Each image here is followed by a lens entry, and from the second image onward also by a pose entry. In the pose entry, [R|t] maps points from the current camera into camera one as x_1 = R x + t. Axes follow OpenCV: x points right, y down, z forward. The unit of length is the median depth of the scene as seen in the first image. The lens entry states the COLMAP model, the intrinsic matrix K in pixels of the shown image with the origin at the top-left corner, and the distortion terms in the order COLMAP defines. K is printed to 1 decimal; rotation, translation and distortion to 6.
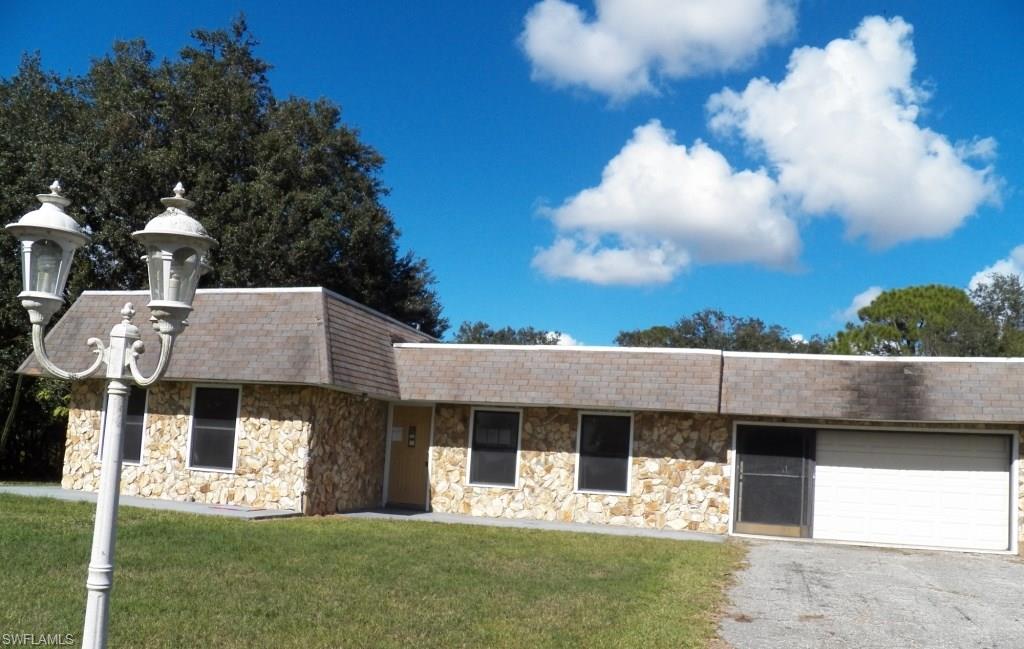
lens RADIAL K [[806.1, 0, 512.0], [0, 806.1, 324.5], [0, 0, 1]] dist [-0.052832, 0.001681]
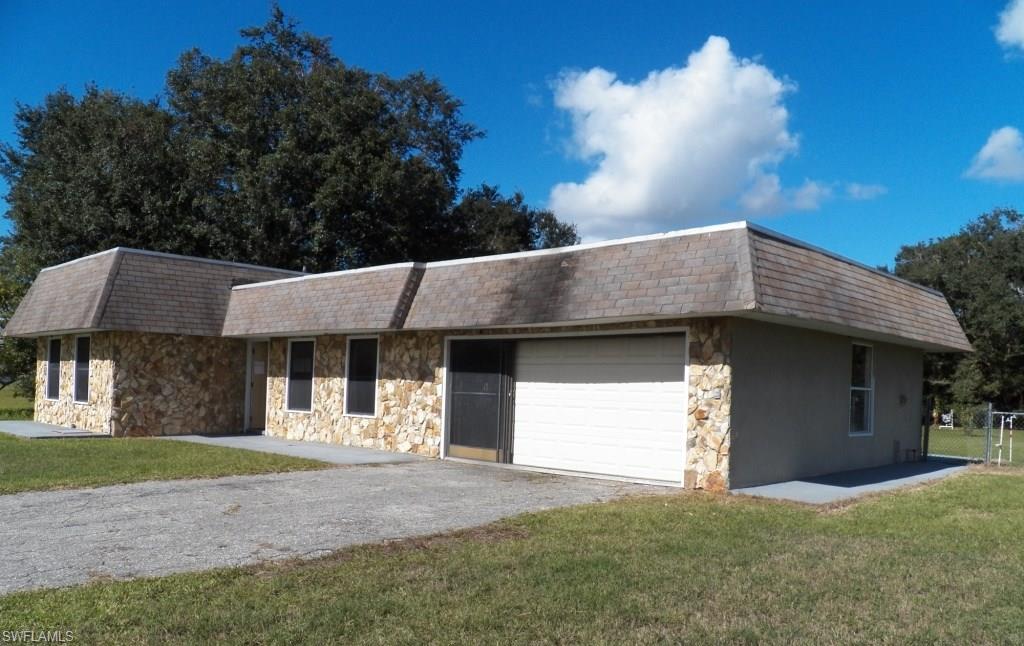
lens RADIAL K [[806.1, 0, 512.0], [0, 806.1, 323.0], [0, 0, 1]] dist [-0.052832, 0.001681]
pose [[0.876052, -0.073465, -0.476587, 0.780177], [0.107433, 0.993221, 0.044379, 0.071678], [0.470096, -0.090080, 0.878006, 0.223208]]
